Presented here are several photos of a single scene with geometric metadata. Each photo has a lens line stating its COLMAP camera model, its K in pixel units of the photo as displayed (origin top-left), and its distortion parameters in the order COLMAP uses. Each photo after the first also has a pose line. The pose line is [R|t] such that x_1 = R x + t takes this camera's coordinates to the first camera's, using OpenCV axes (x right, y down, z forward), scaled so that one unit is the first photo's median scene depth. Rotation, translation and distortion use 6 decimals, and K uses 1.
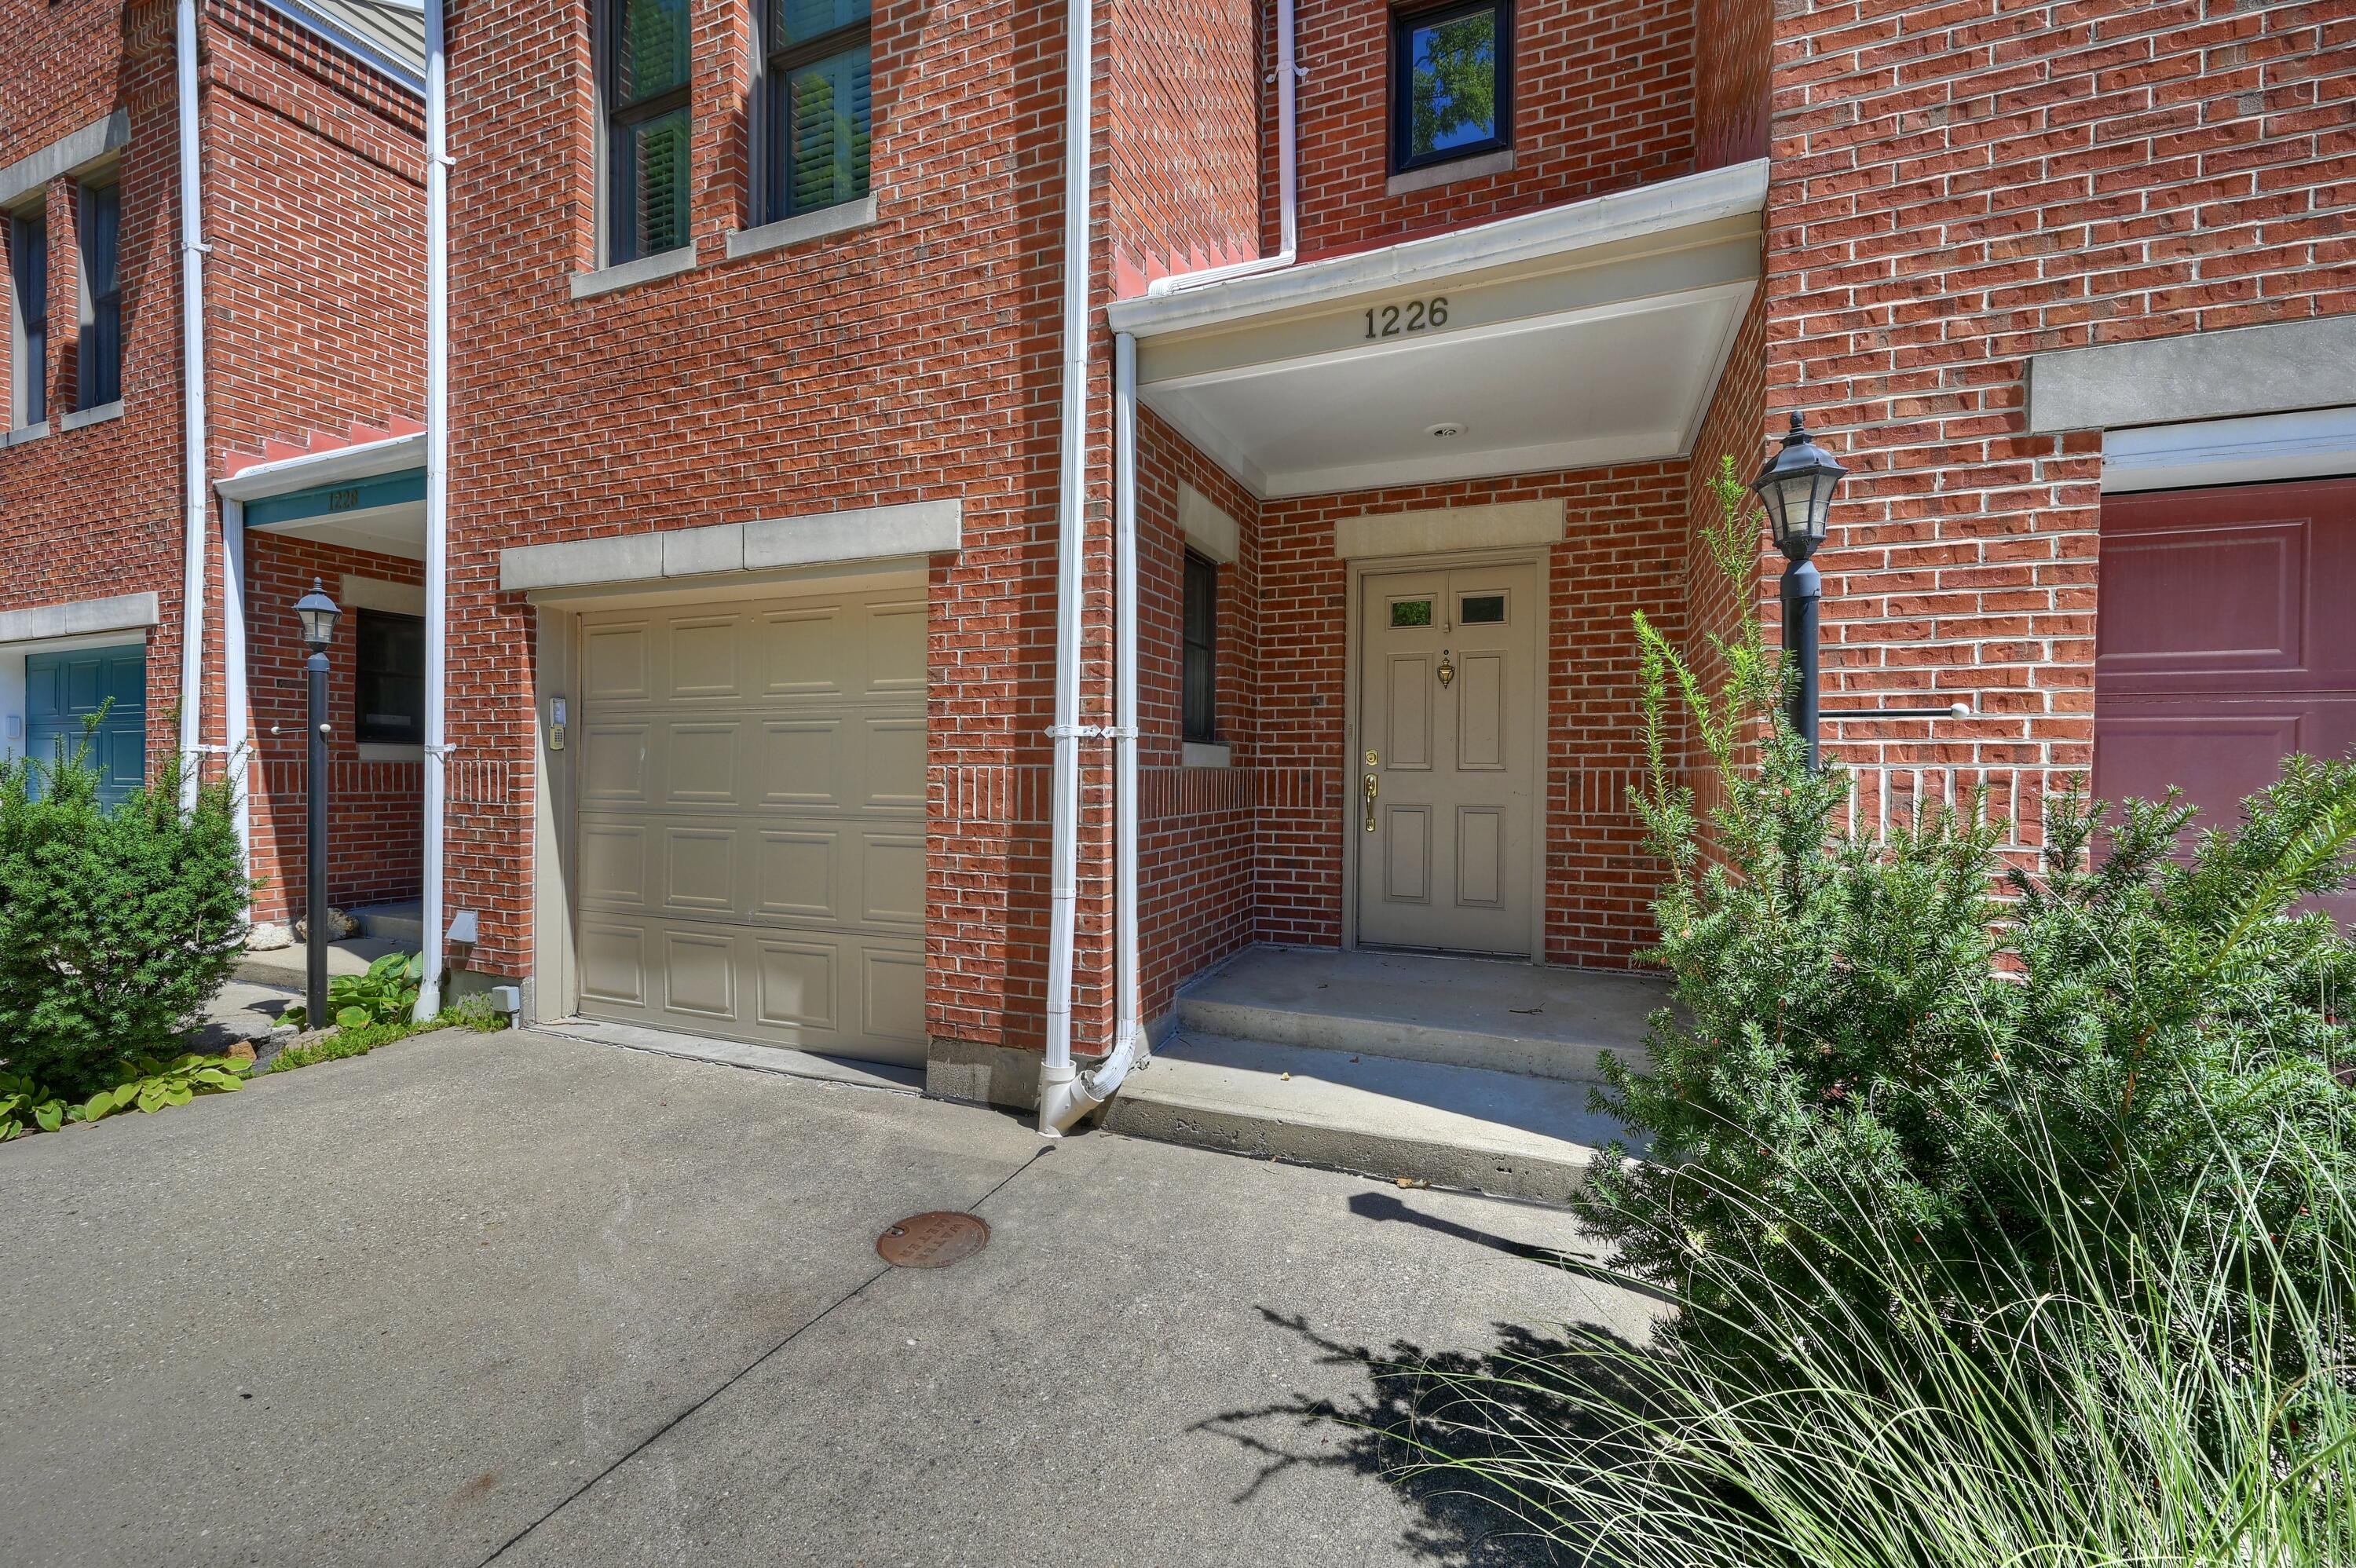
lens RADIAL K [[932.2, 0, 1178.0], [0, 932.2, 784.0], [0, 0, 1]] dist [0.000472, -0.000386]
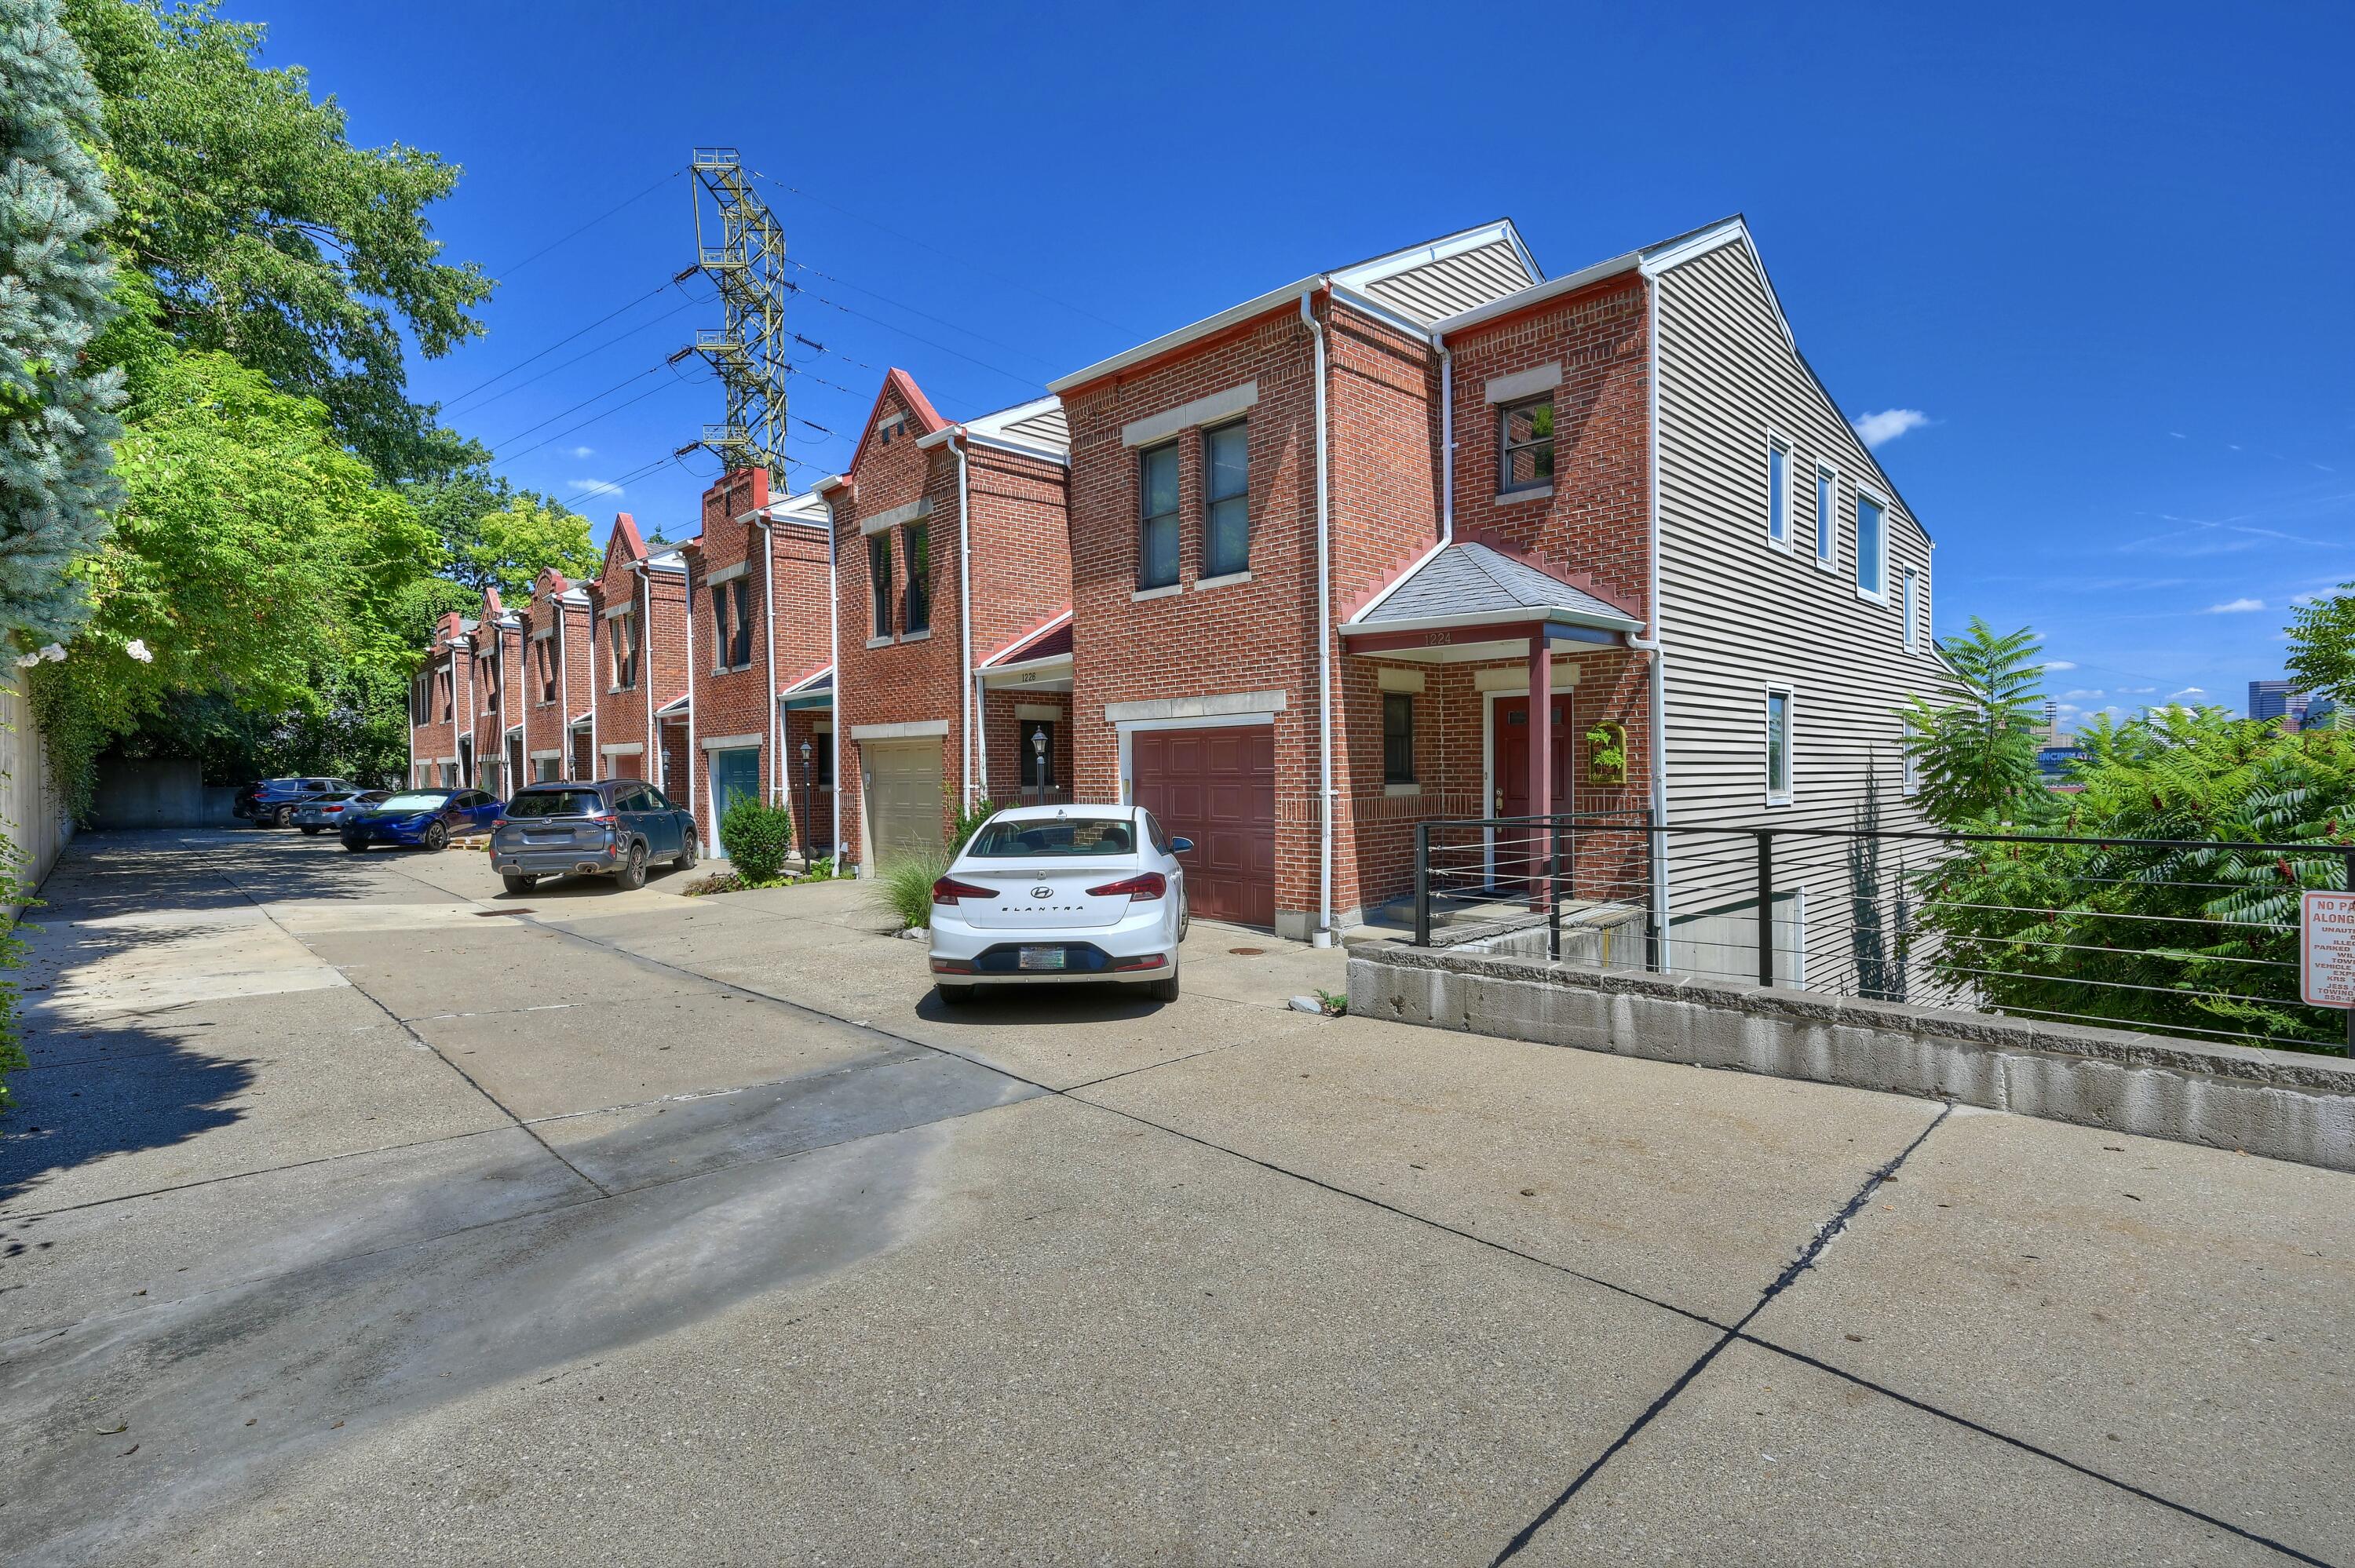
lens RADIAL K [[1087.3, 0, 1219.4], [0, 1087.3, 787.4], [0, 0, 1]] dist [0.002247, 0.000117]
pose [[0.925588, -0.013125, -0.378305, 1.883046], [0.014892, 0.999888, 0.001748, -0.035615], [0.378240, -0.007251, 0.925679, -2.007533]]
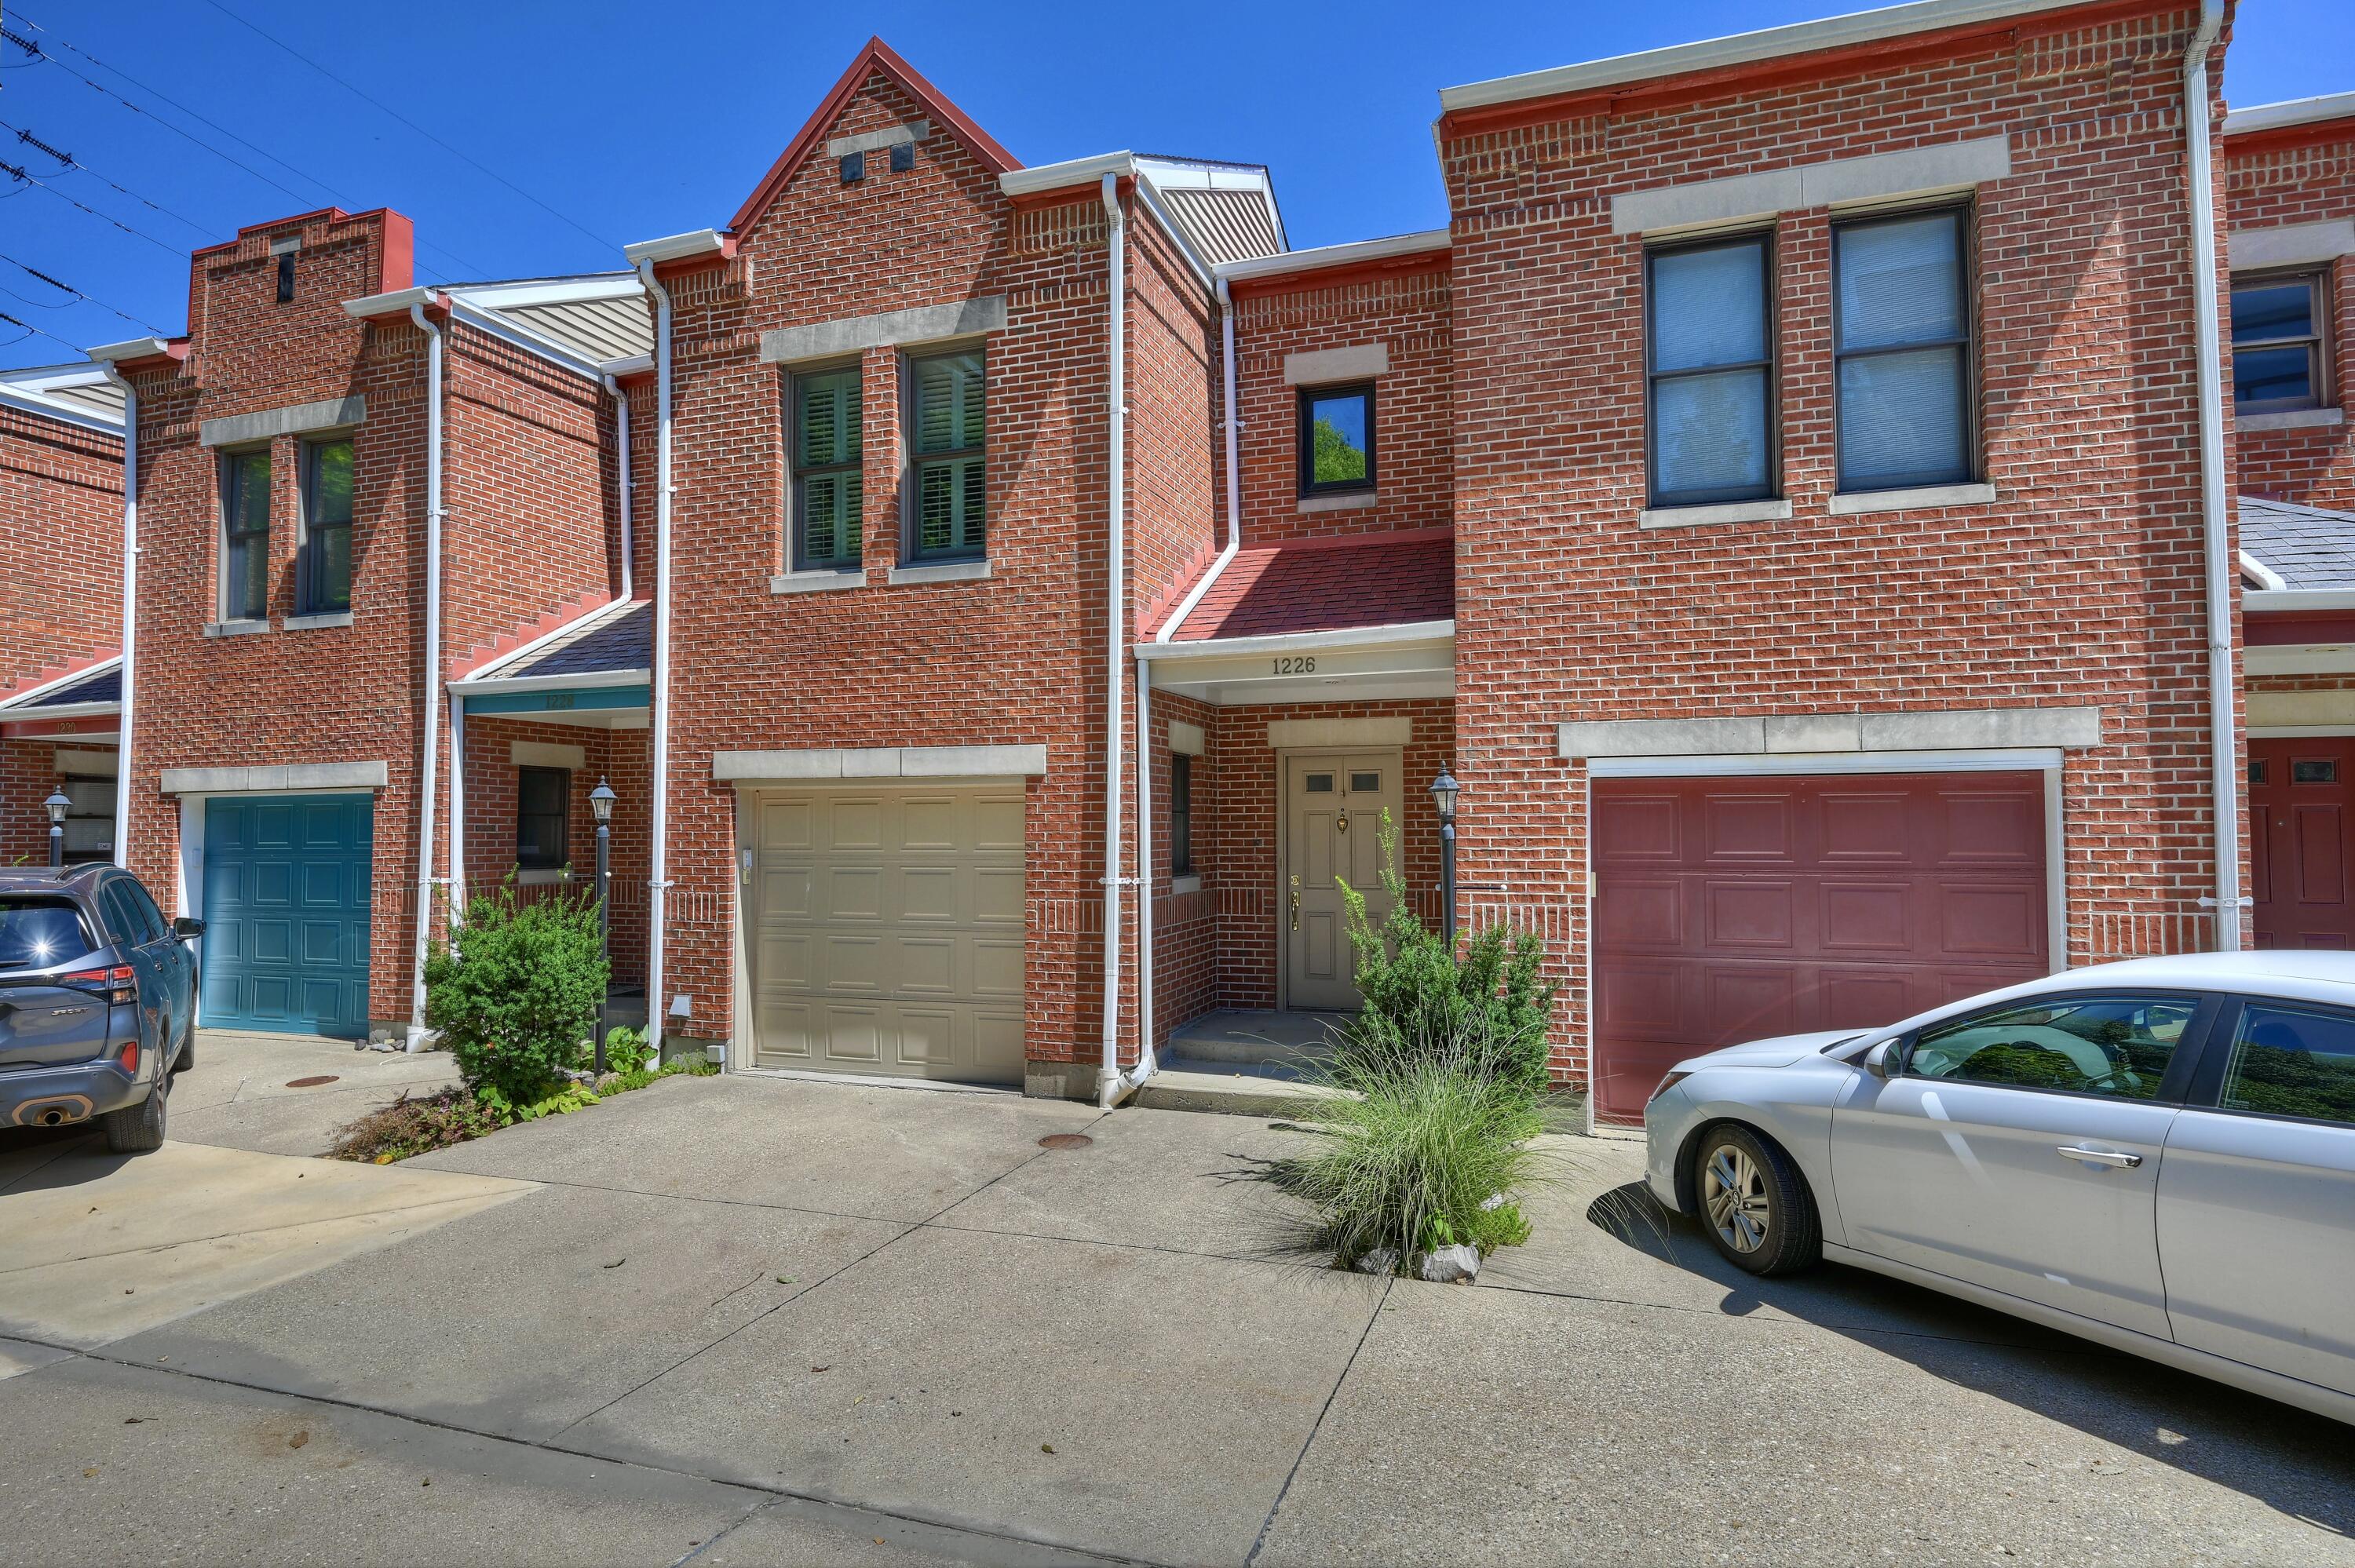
lens RADIAL K [[1257.4, 0, 1177.5], [0, 1257.4, 784.0], [0, 0, 1]] dist [0.000126, 0.000883]
pose [[0.998255, -0.009294, 0.058306, -0.105028], [0.012057, 0.998812, -0.047220, -0.100112], [-0.057798, 0.047840, 0.997181, -1.110633]]
